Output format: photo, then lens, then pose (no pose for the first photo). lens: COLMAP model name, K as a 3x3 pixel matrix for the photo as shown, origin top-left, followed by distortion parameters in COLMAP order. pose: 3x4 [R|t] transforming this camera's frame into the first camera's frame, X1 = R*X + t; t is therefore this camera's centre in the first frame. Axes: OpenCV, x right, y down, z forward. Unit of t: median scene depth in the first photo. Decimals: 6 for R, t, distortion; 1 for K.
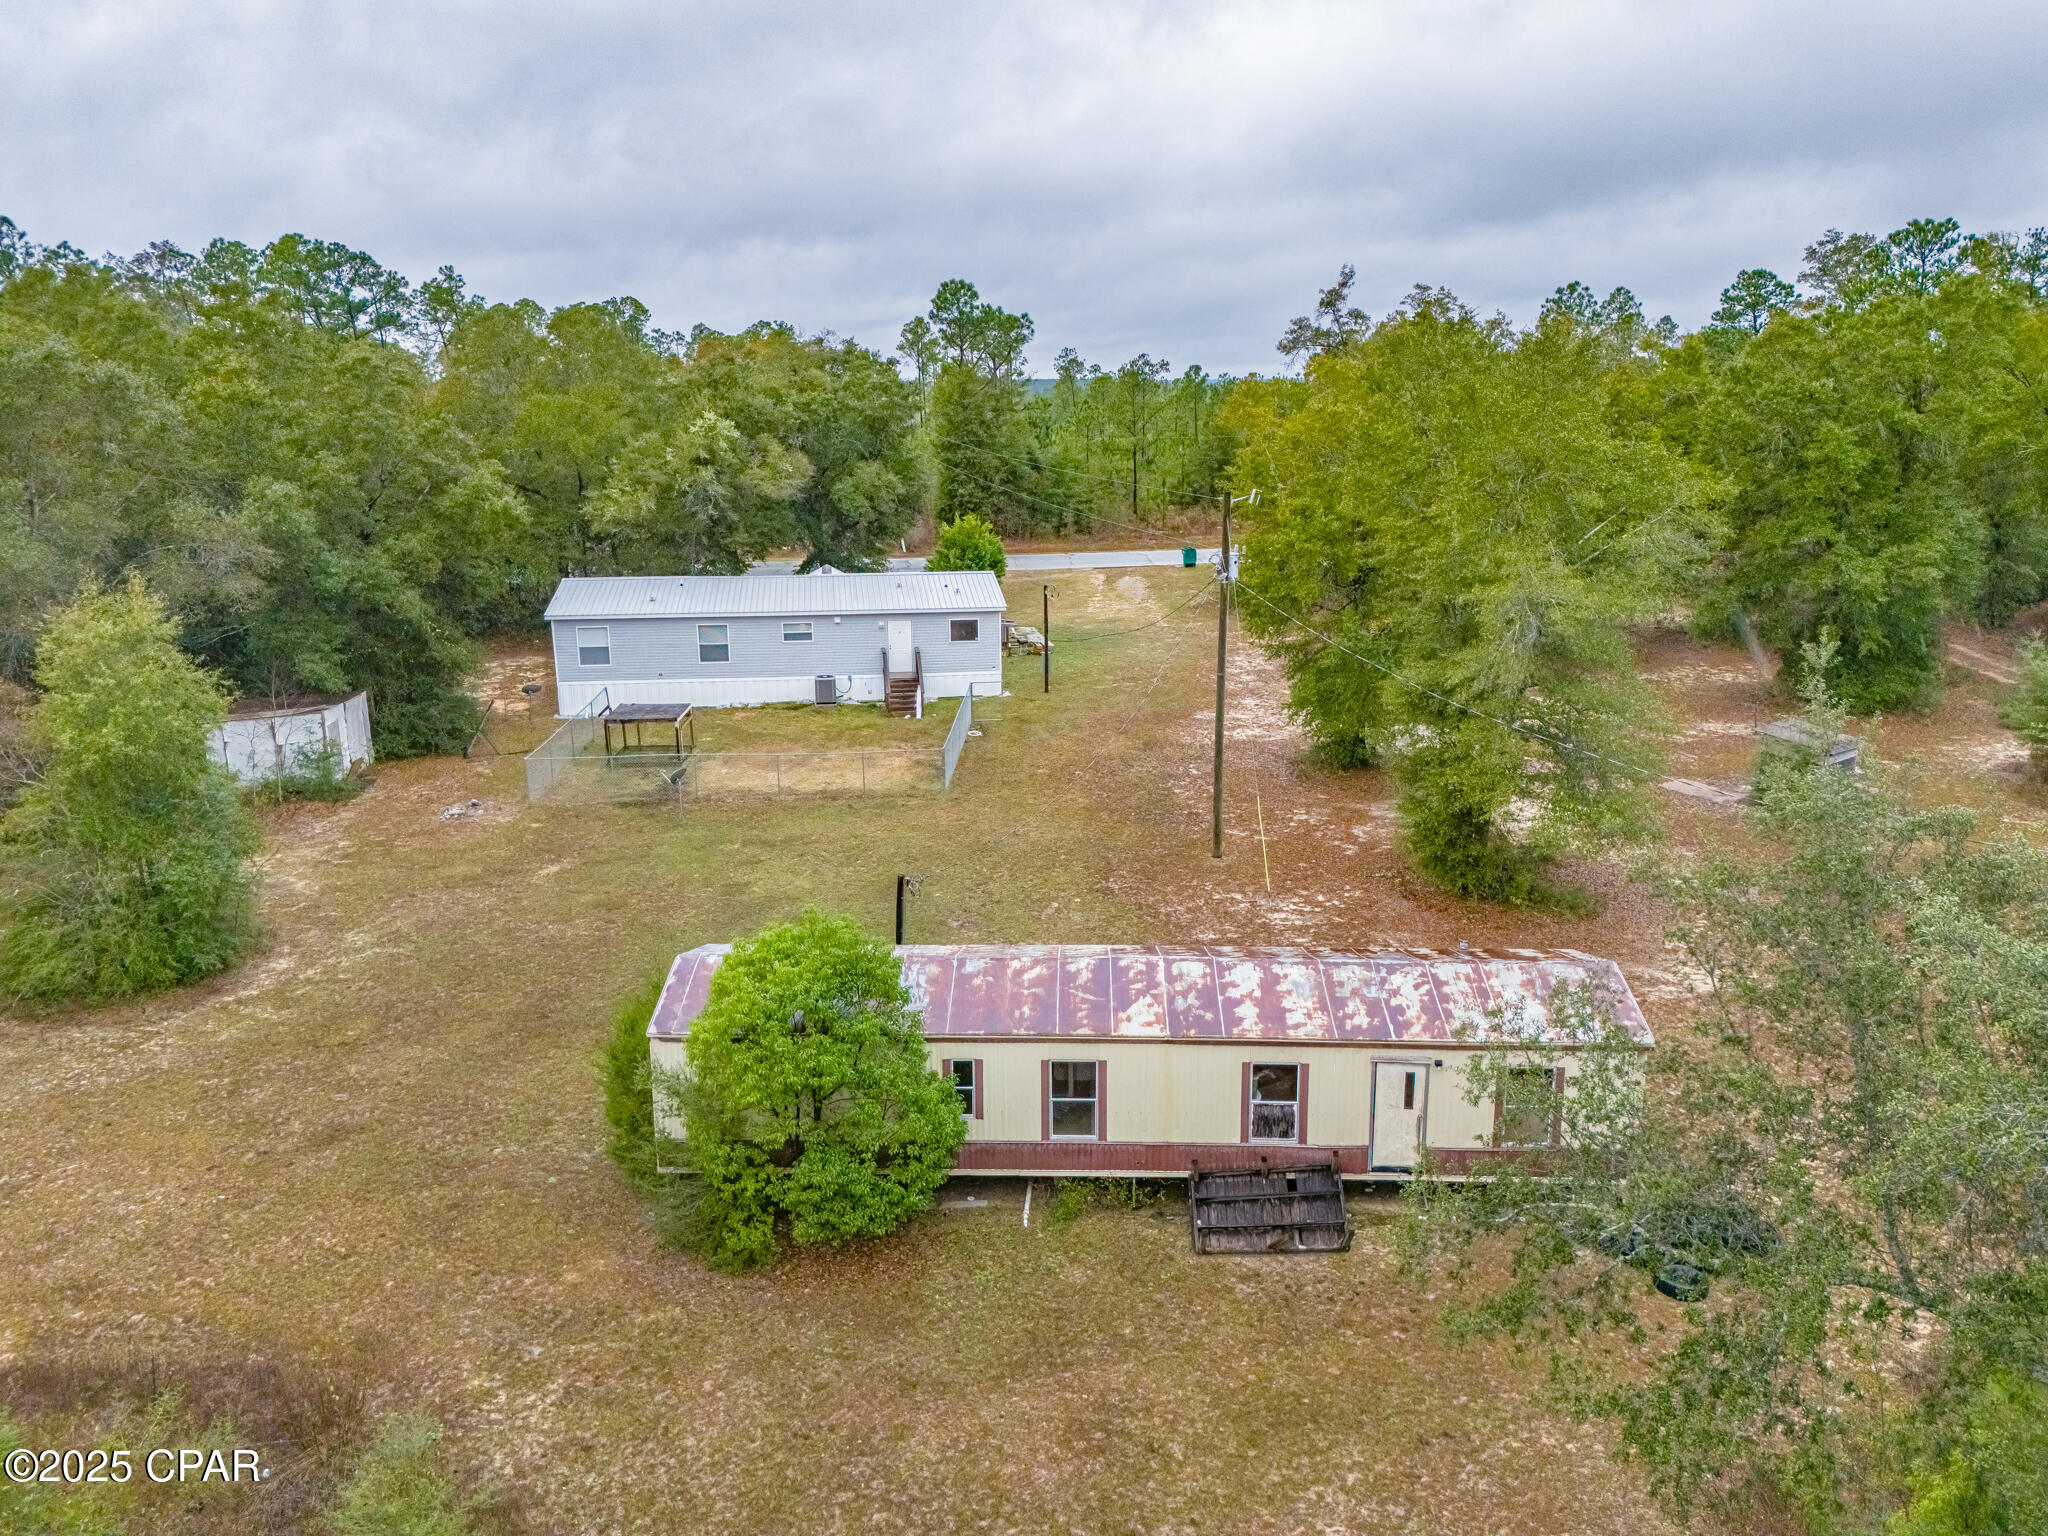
lens RADIAL K [[1571.1, 0, 1022.2], [0, 1571.1, 764.6], [0, 0, 1]] dist [0.039516, -0.008783]
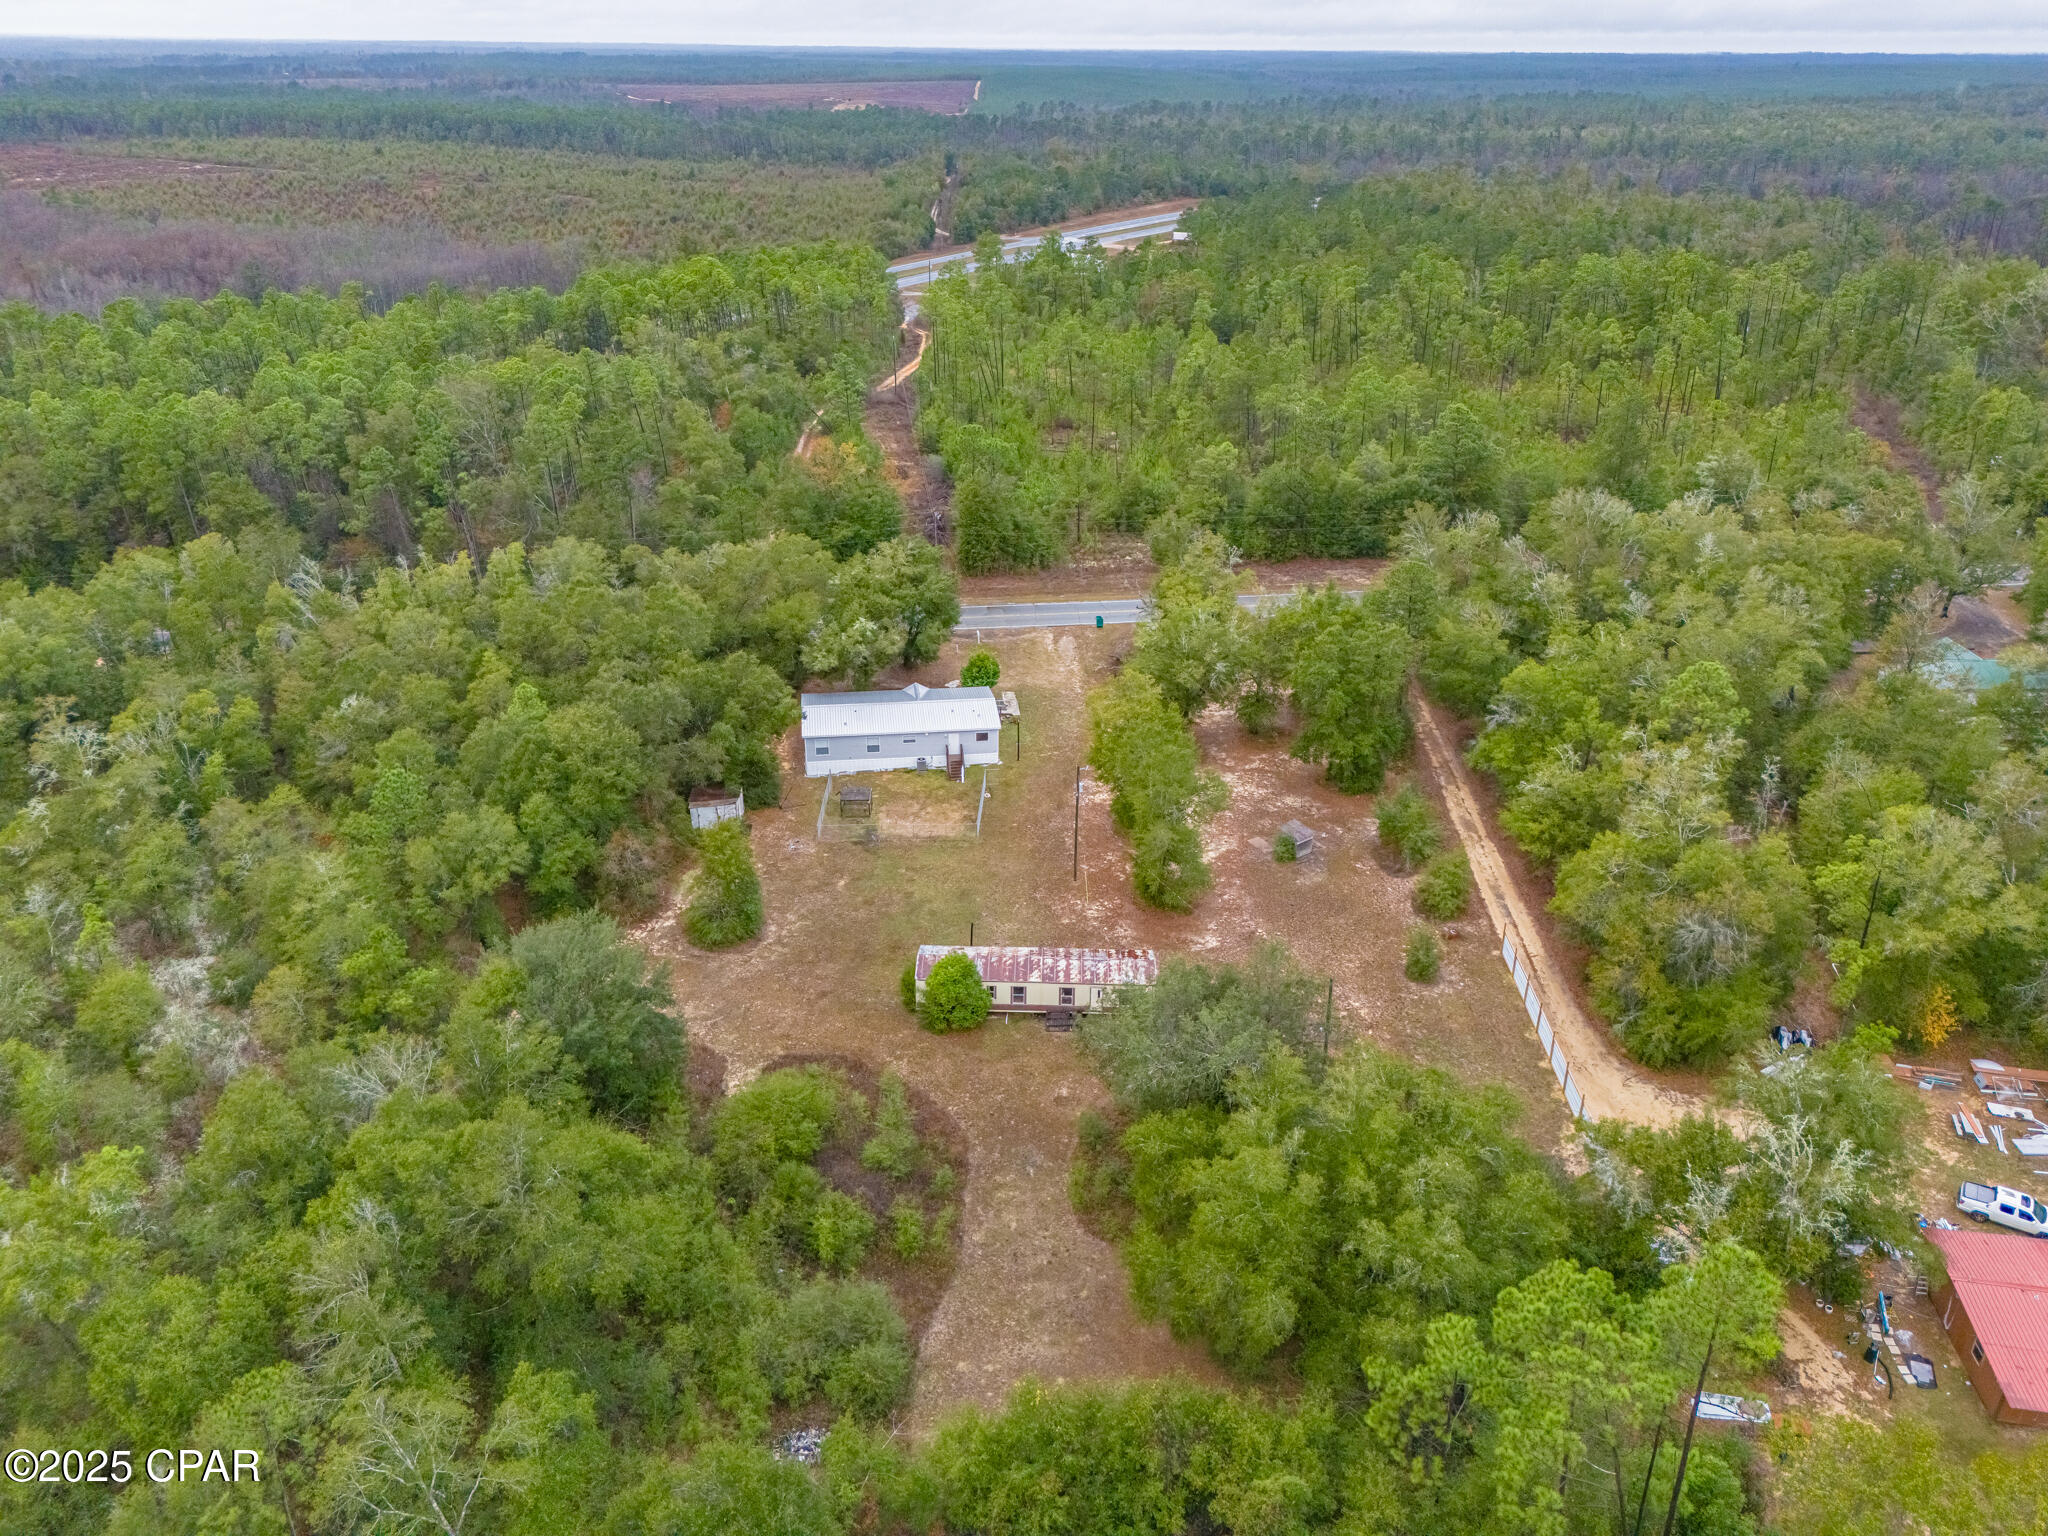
lens RADIAL K [[1571.1, 0, 1025.4], [0, 1571.1, 778.3], [0, 0, 1]] dist [0.039516, -0.008783]
pose [[0.999873, 0.009403, 0.012873, -0.005535], [-0.012038, 0.974740, 0.223018, -0.976885], [-0.010451, -0.223145, 0.974729, -2.241389]]
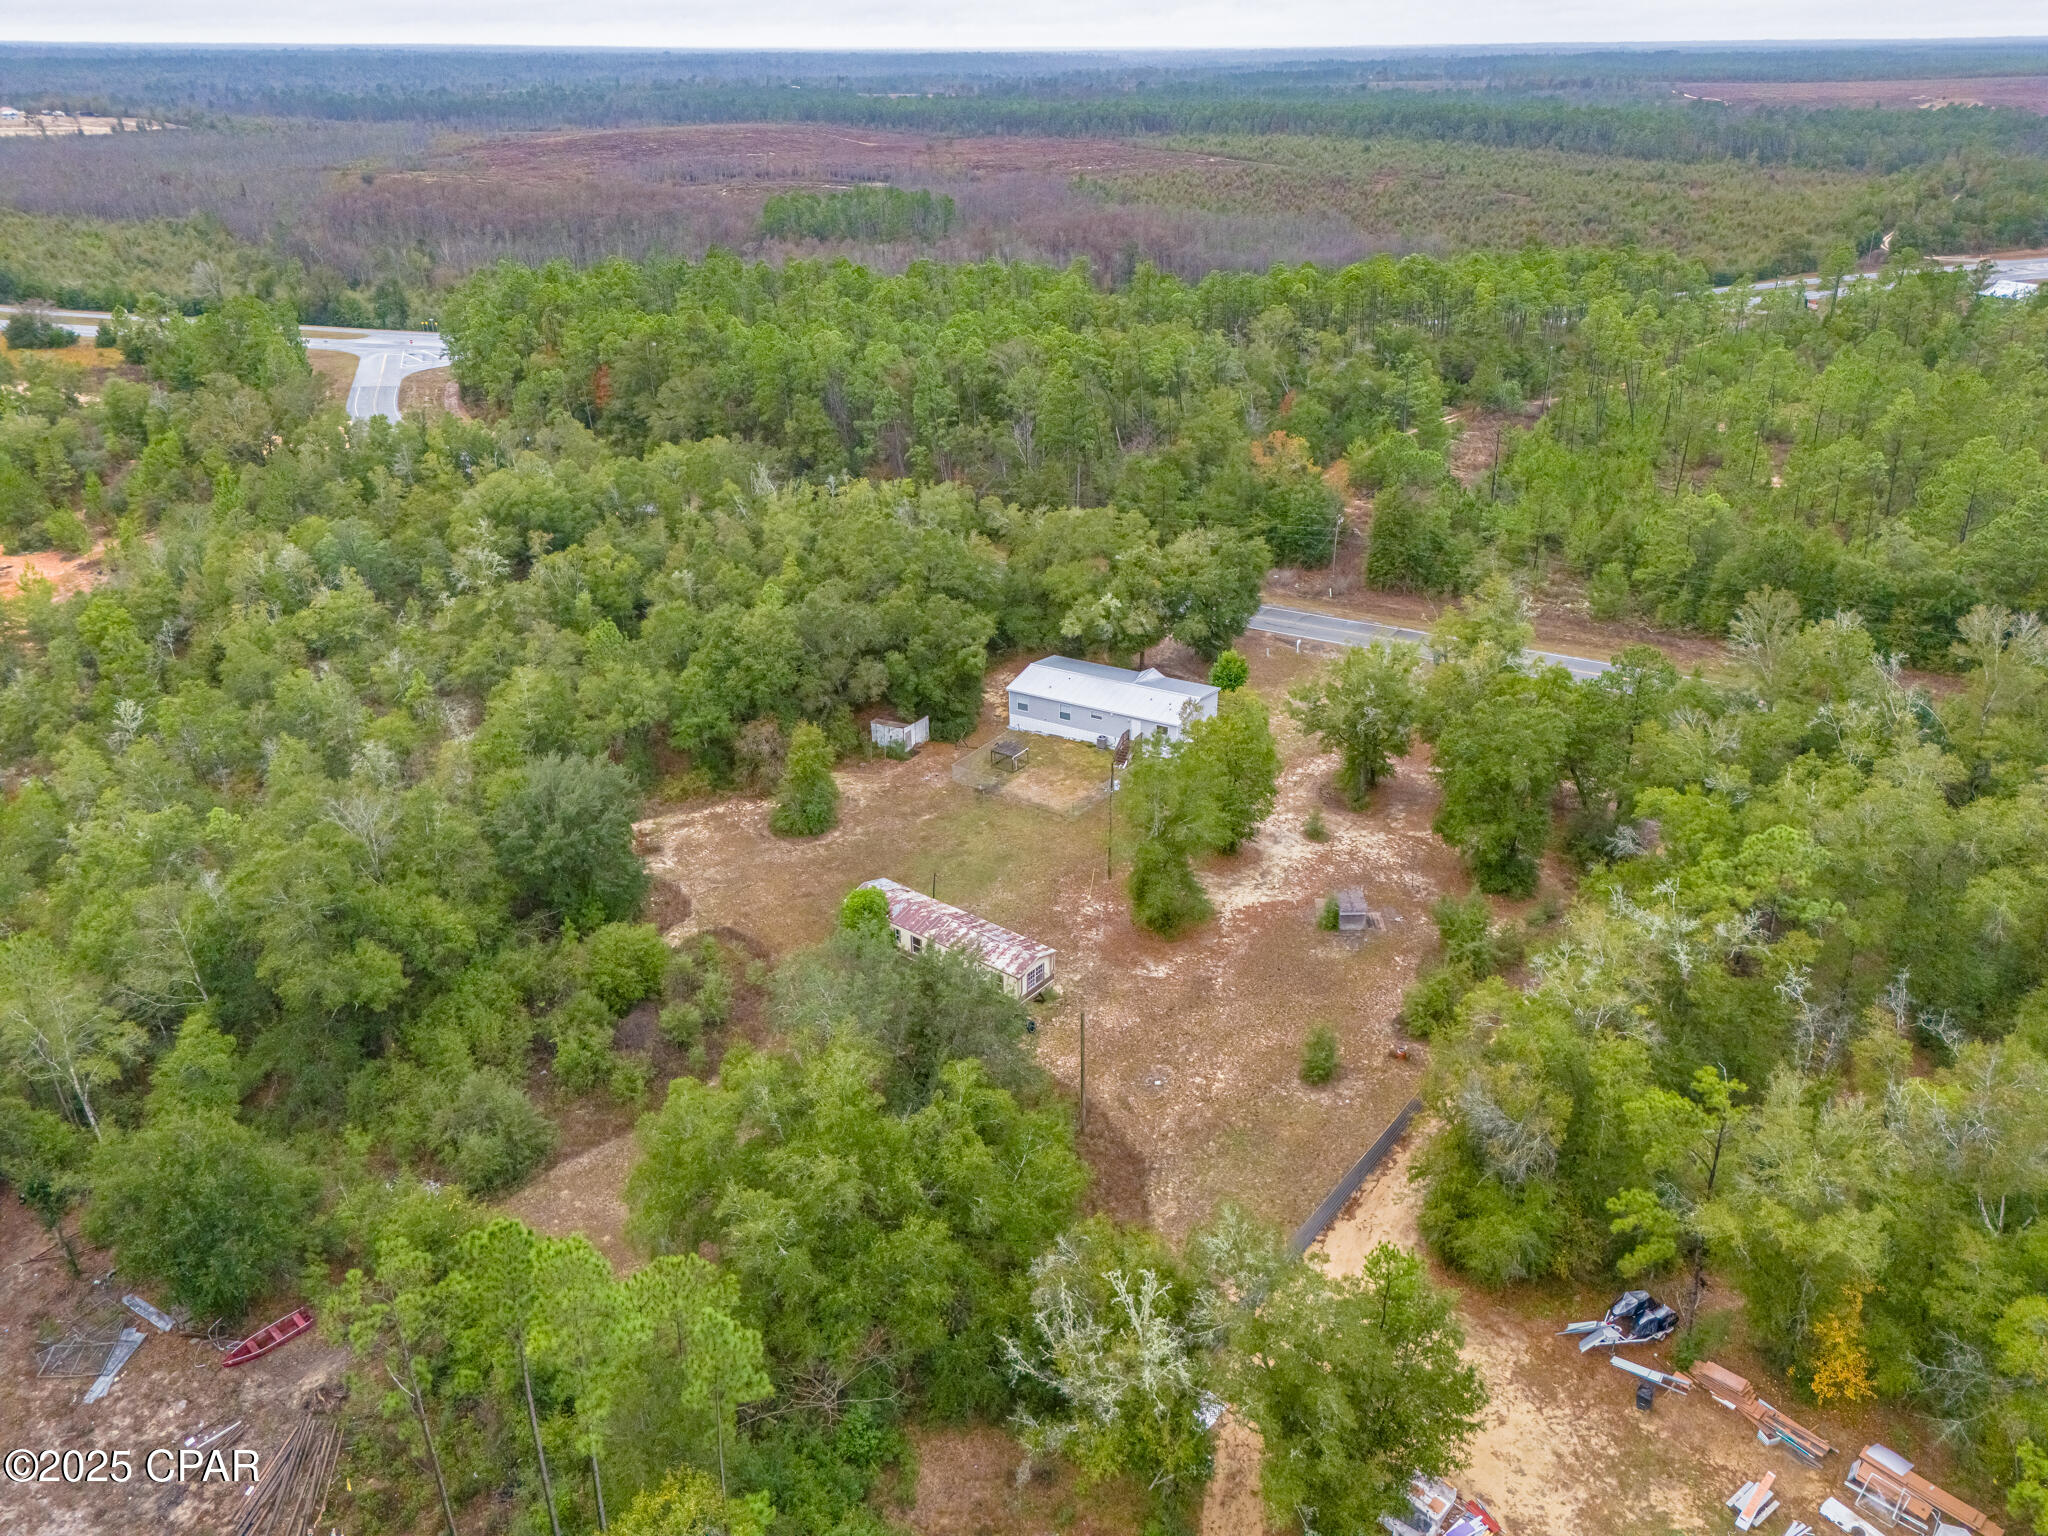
lens RADIAL K [[1571.1, 0, 1031.9], [0, 1571.1, 760.6], [0, 0, 1]] dist [0.039516, -0.008783]
pose [[0.795499, 0.255777, -0.549326, 1.965961], [-0.129740, 0.957418, 0.257911, -1.106772], [0.591902, -0.133899, 0.794810, -1.680428]]
